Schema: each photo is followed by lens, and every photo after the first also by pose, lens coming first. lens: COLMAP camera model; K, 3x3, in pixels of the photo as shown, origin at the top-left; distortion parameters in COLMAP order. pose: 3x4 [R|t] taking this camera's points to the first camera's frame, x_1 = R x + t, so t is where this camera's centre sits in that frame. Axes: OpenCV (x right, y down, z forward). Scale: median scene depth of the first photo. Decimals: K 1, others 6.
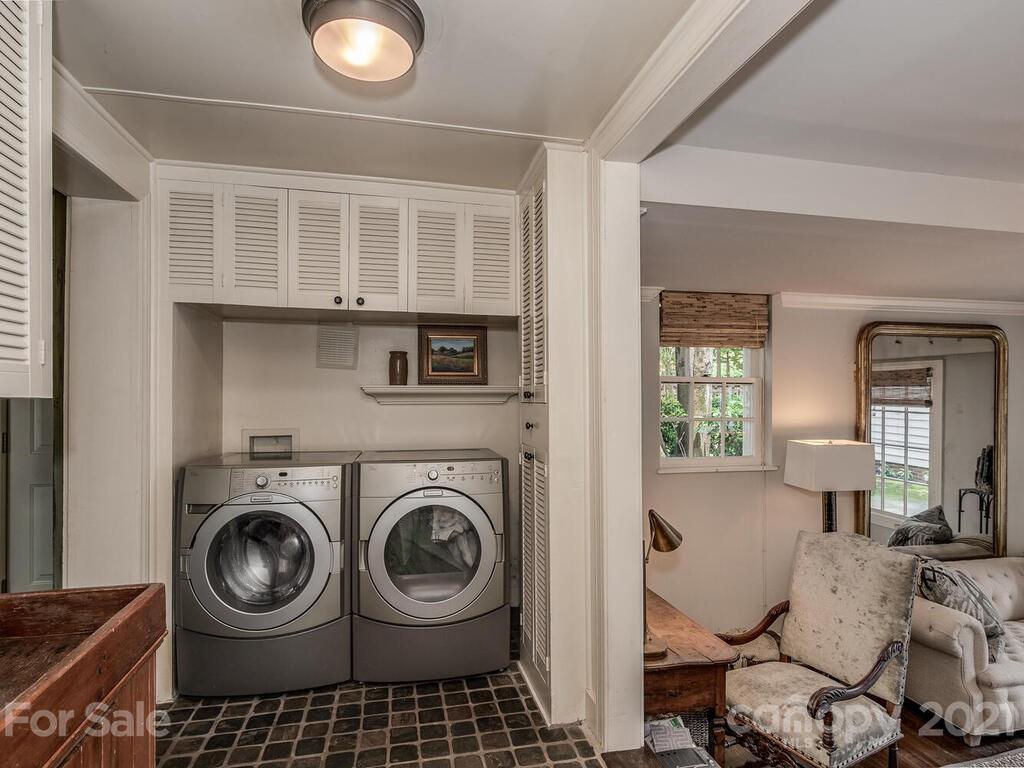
lens RADIAL K [[542.8, 0, 509.8], [0, 542.8, 390.0], [0, 0, 1]] dist [0.007016, 0.001125]
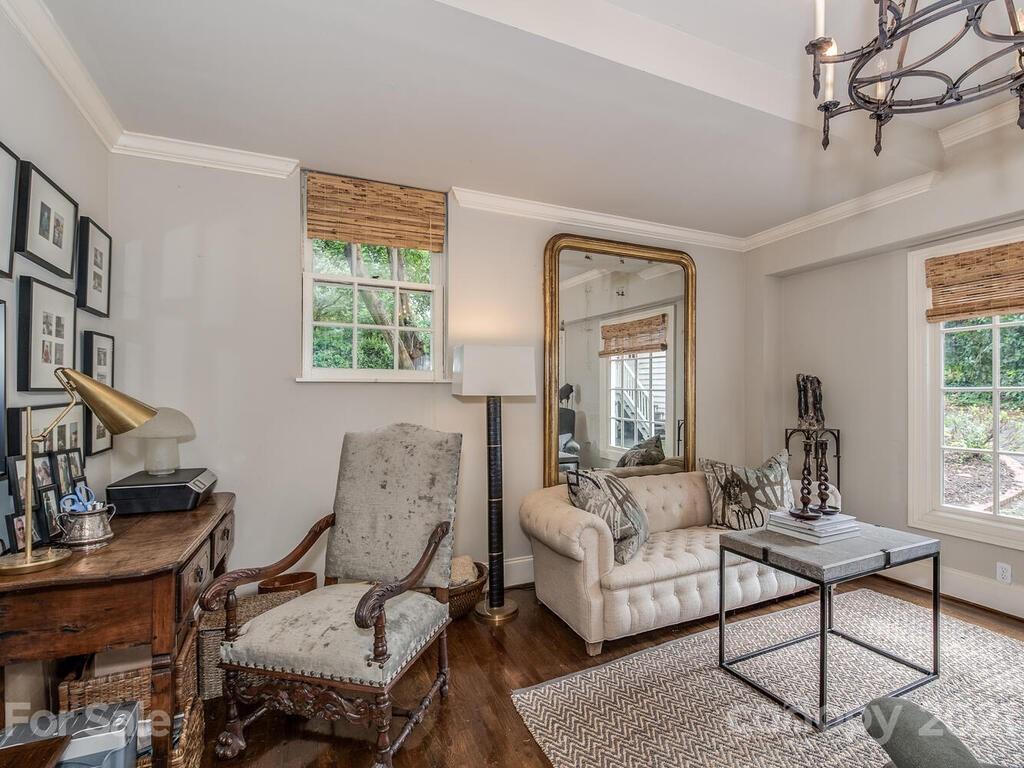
lens RADIAL K [[484.5, 0, 512.2], [0, 484.5, 385.3], [0, 0, 1]] dist [-0.001812, -0.000229]
pose [[0.979910, -0.000889, 0.199438, 0.442781], [0.000493, 0.999998, 0.002036, 0.155760], [-0.199440, -0.001897, 0.979908, 0.183505]]
